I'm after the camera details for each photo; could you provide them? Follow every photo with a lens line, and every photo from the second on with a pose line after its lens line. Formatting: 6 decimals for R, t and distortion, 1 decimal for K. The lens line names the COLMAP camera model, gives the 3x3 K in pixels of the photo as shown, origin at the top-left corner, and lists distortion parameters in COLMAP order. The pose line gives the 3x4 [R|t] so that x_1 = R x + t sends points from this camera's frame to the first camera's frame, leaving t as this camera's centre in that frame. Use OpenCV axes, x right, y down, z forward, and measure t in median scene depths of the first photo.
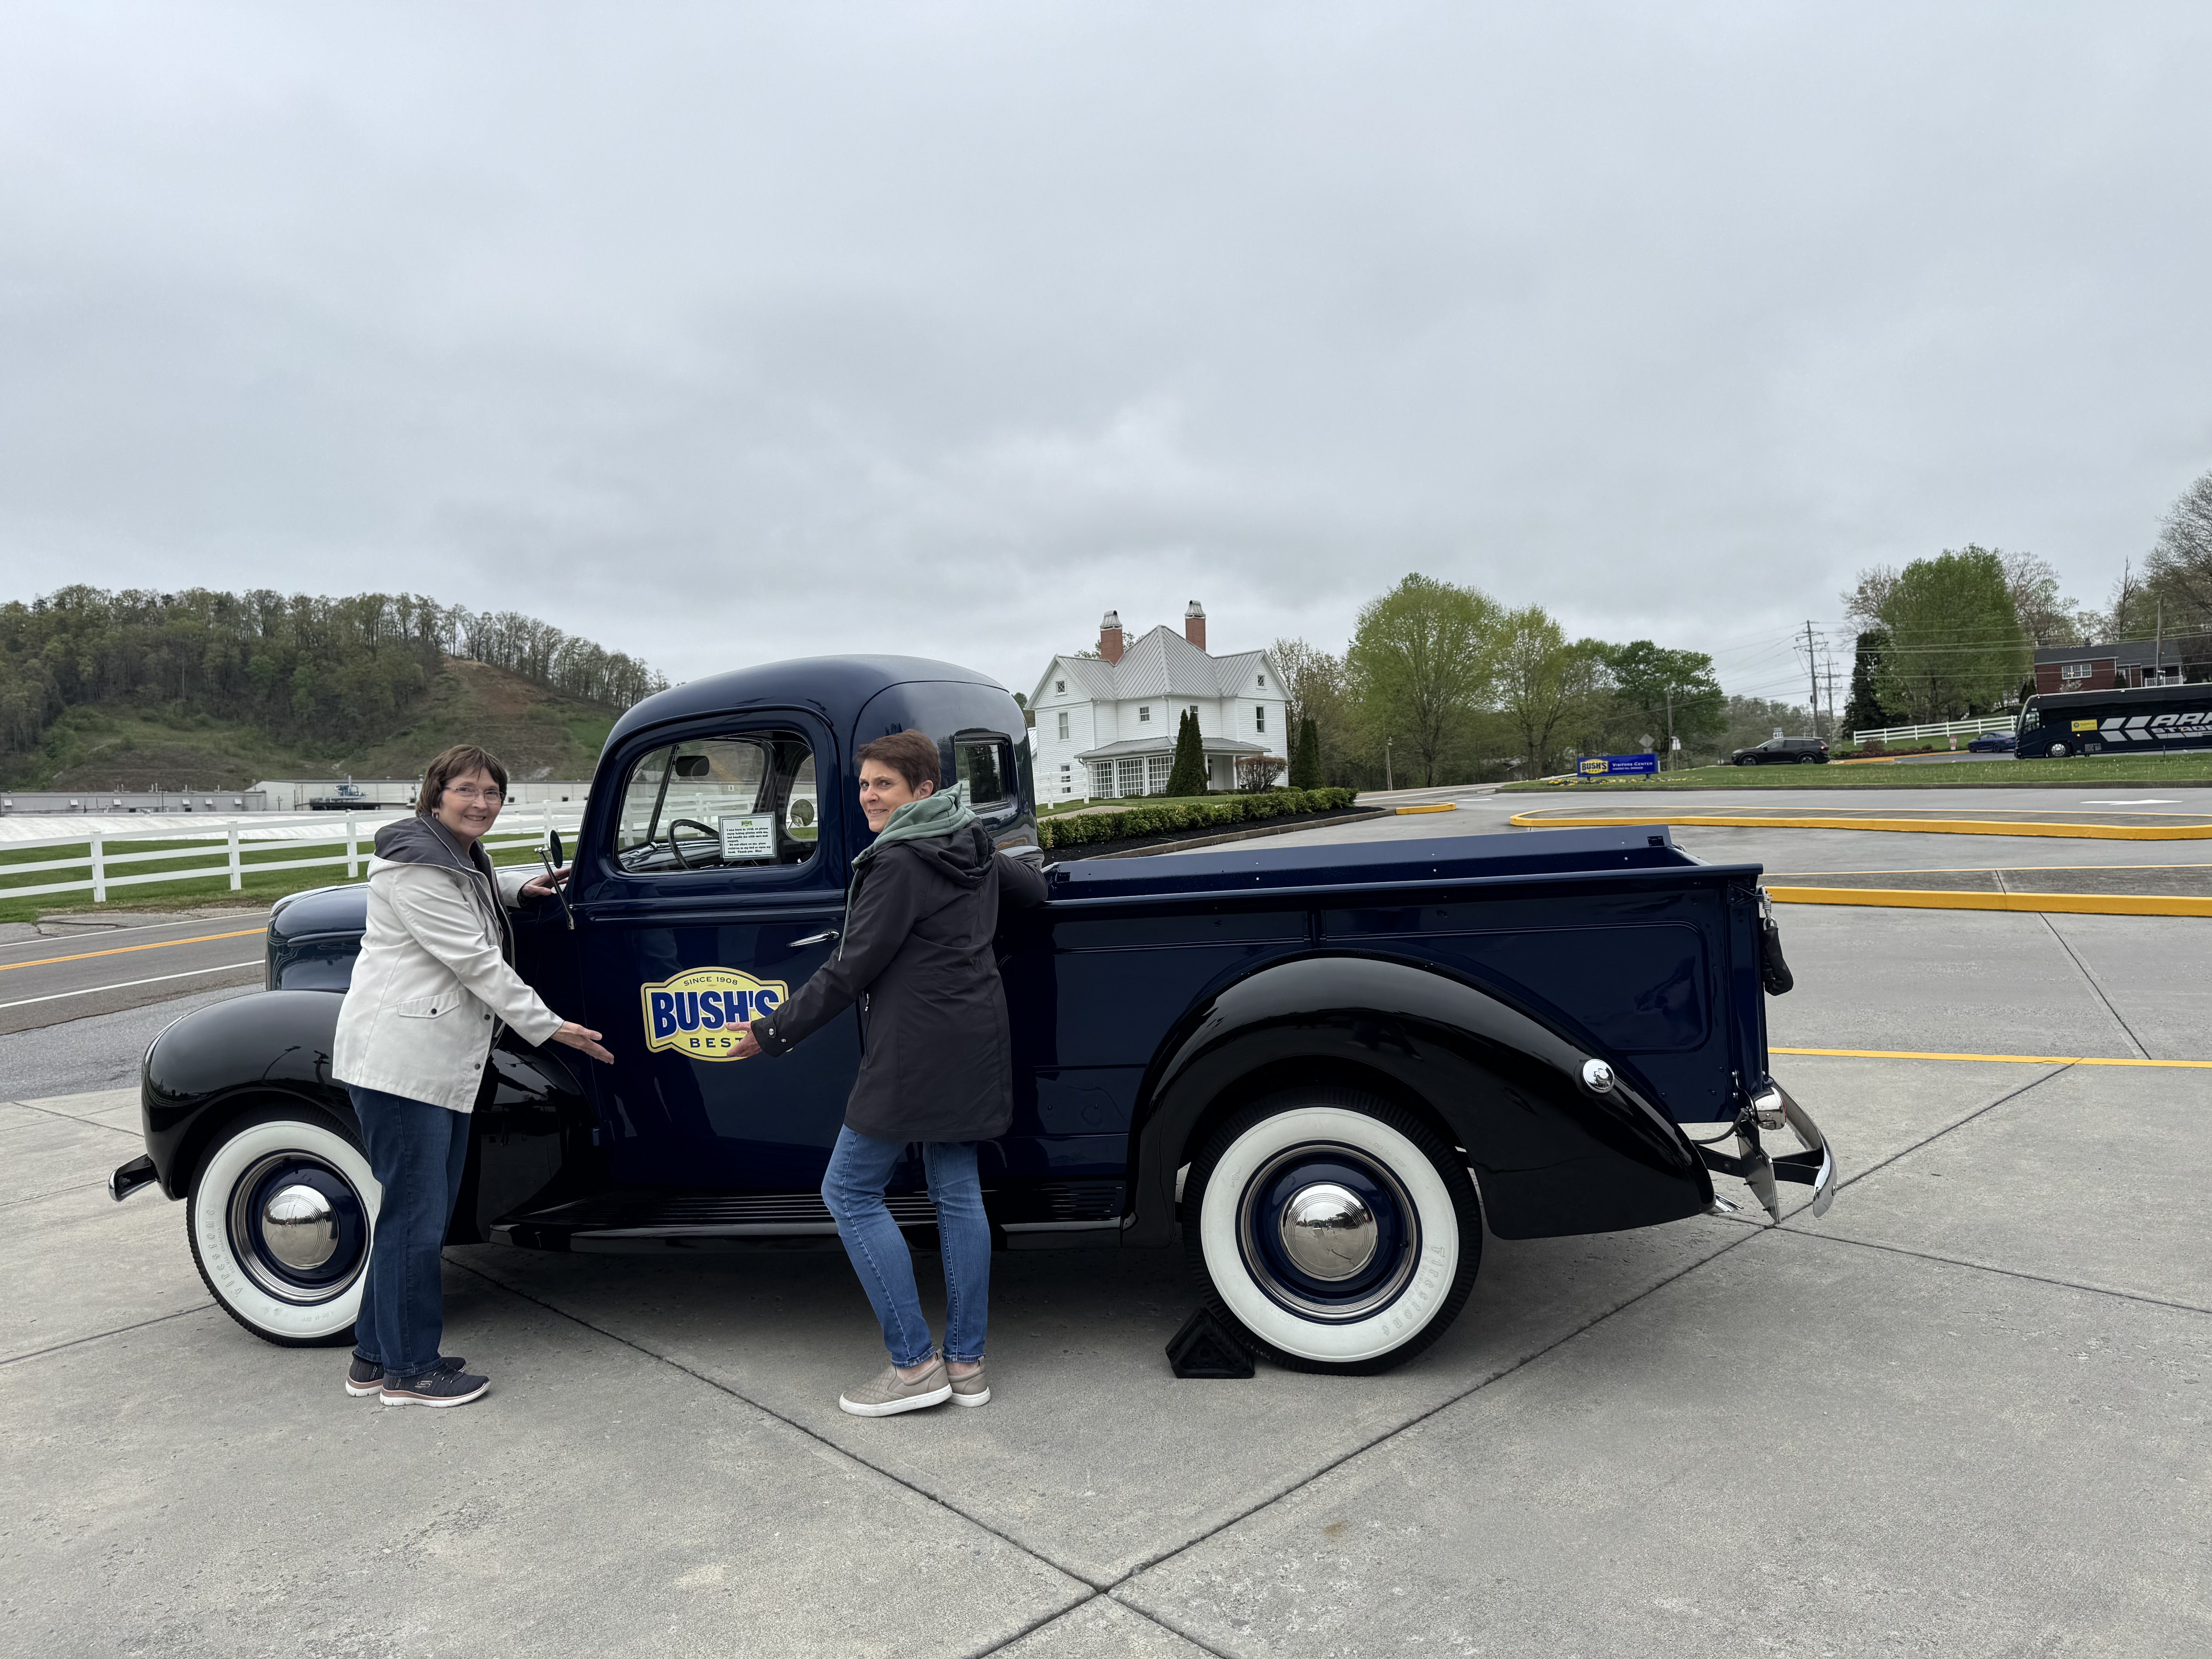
lens RADIAL K [[1523.5, 0, 1096.2], [0, 1523.5, 836.0], [0, 0, 1]] dist [0.119774, -0.171855]
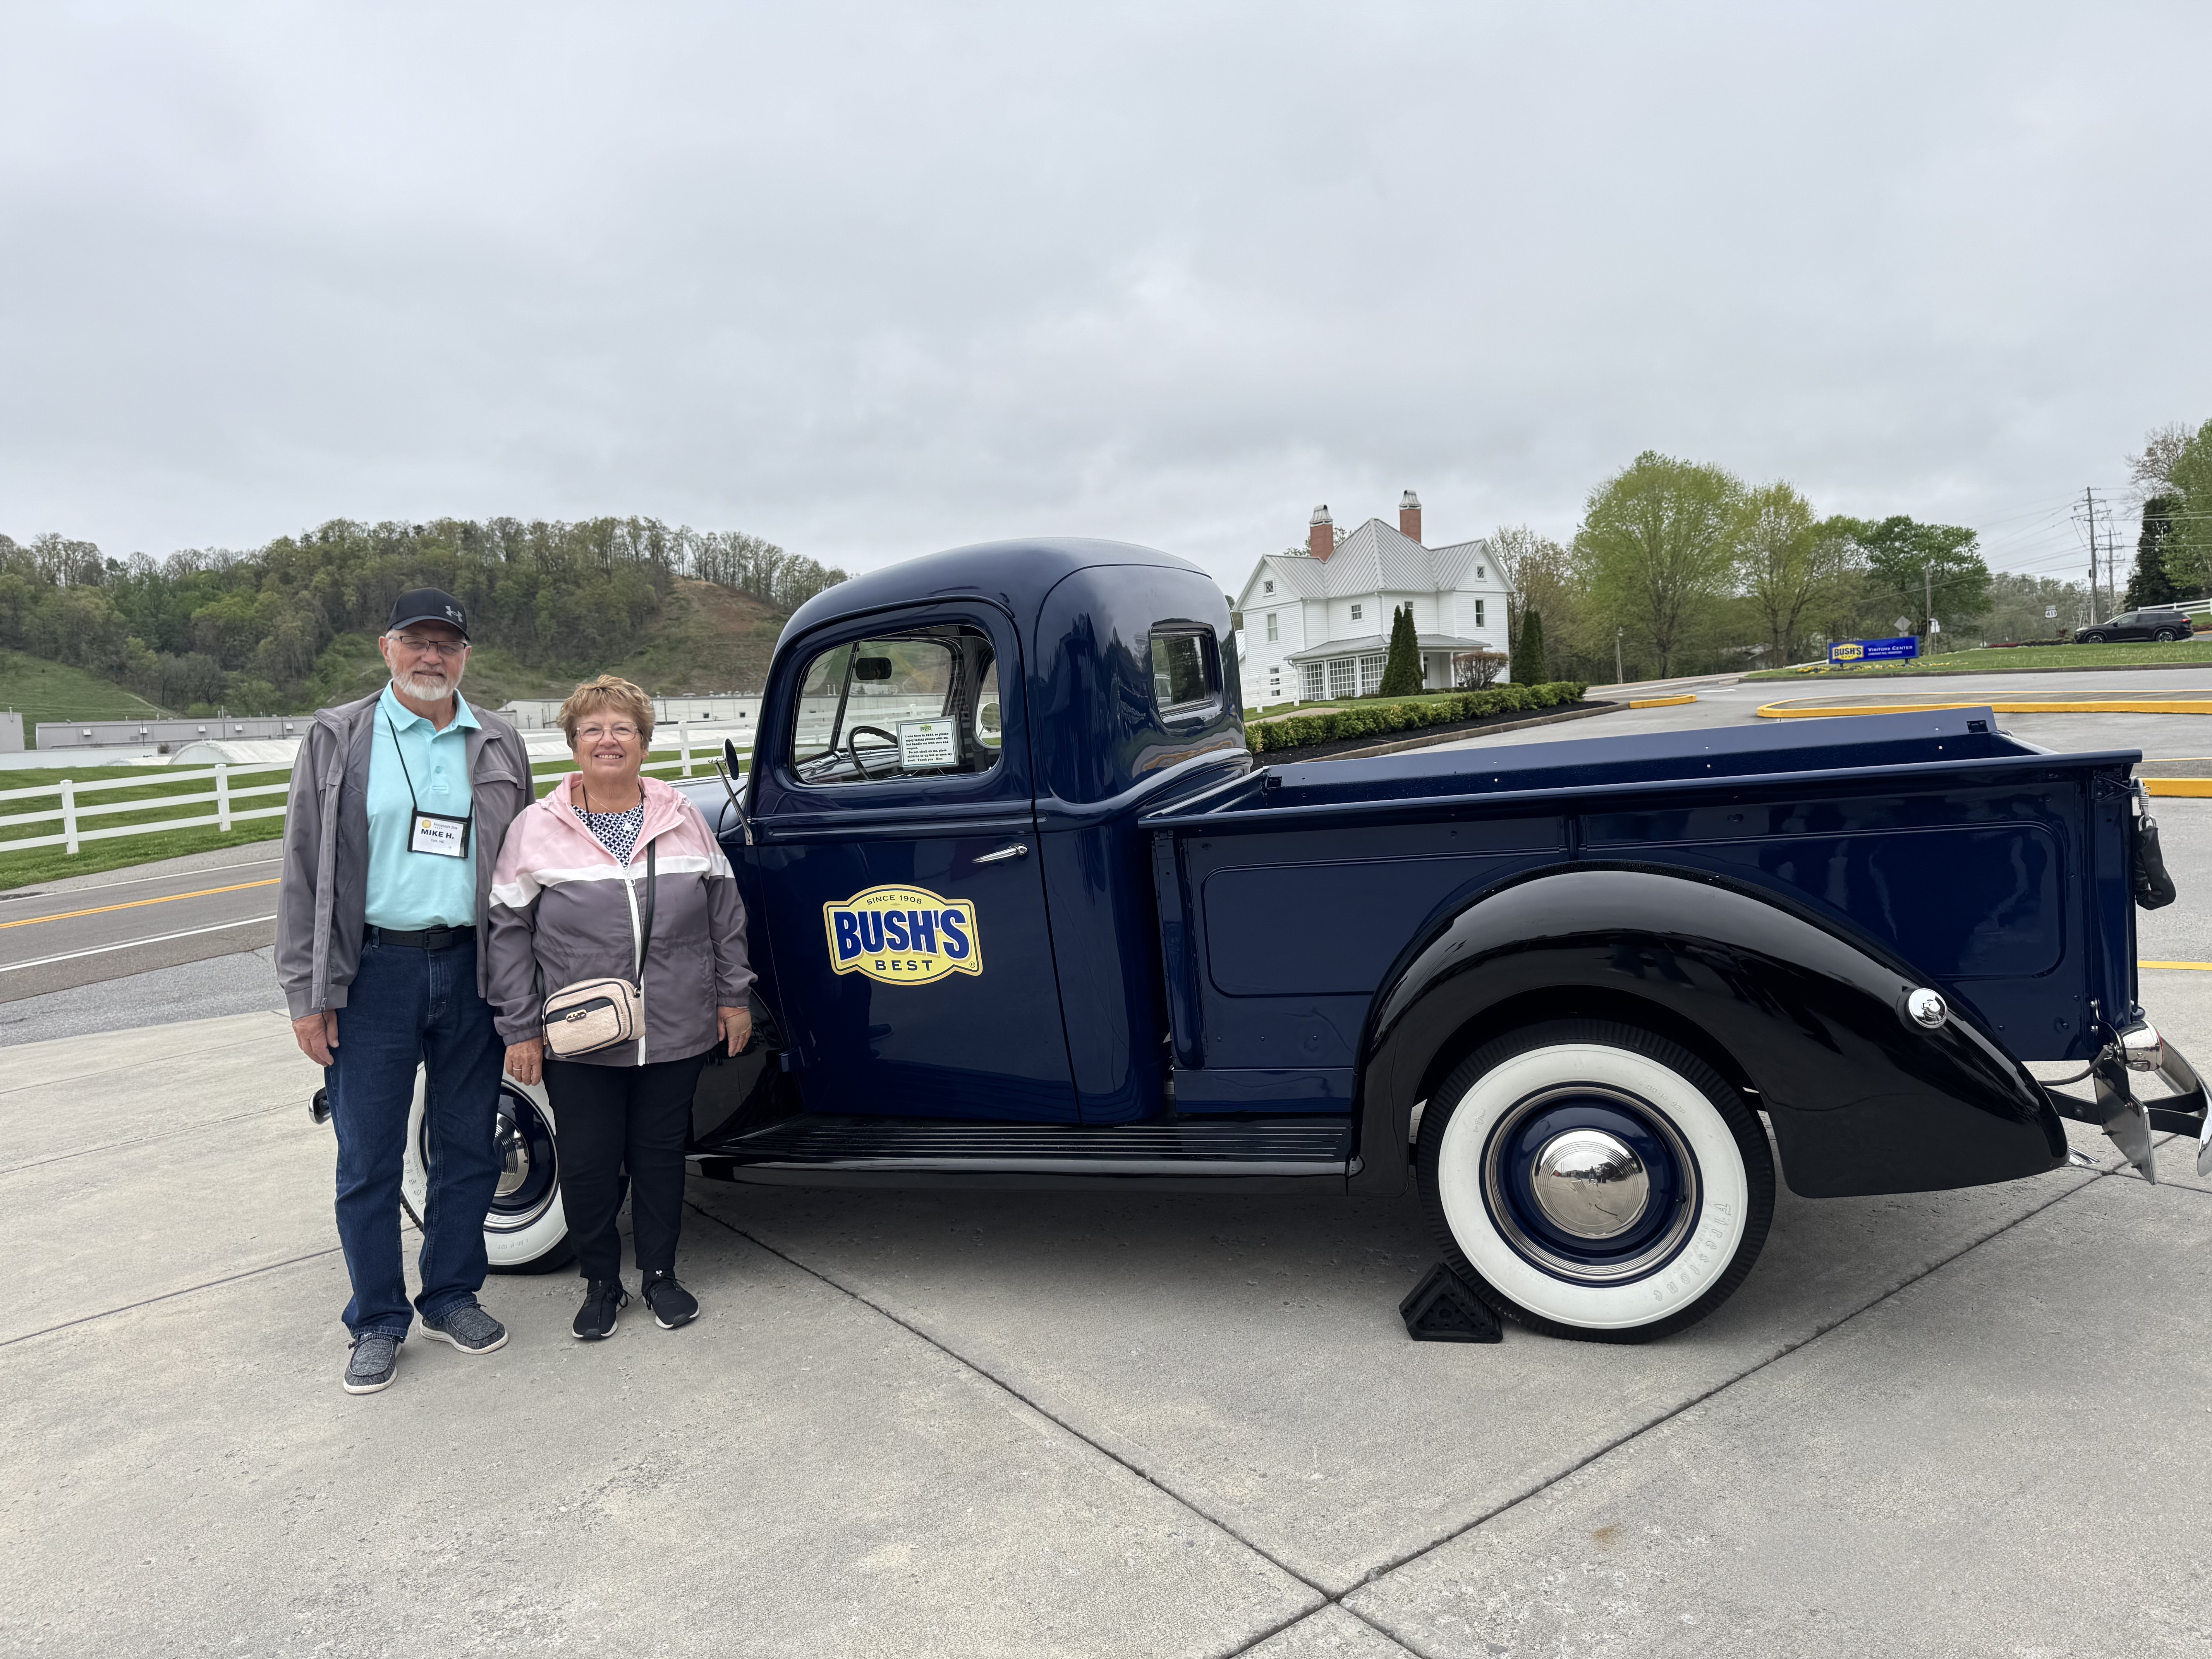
lens RADIAL K [[1523.5, 0, 1096.2], [0, 1523.5, 836.0], [0, 0, 1]] dist [0.119774, -0.171855]
pose [[0.990428, -0.011193, -0.137573, -0.002594], [0.019721, 0.997956, 0.060781, 0.002361], [0.136612, -0.062912, 0.988625, 0.107005]]
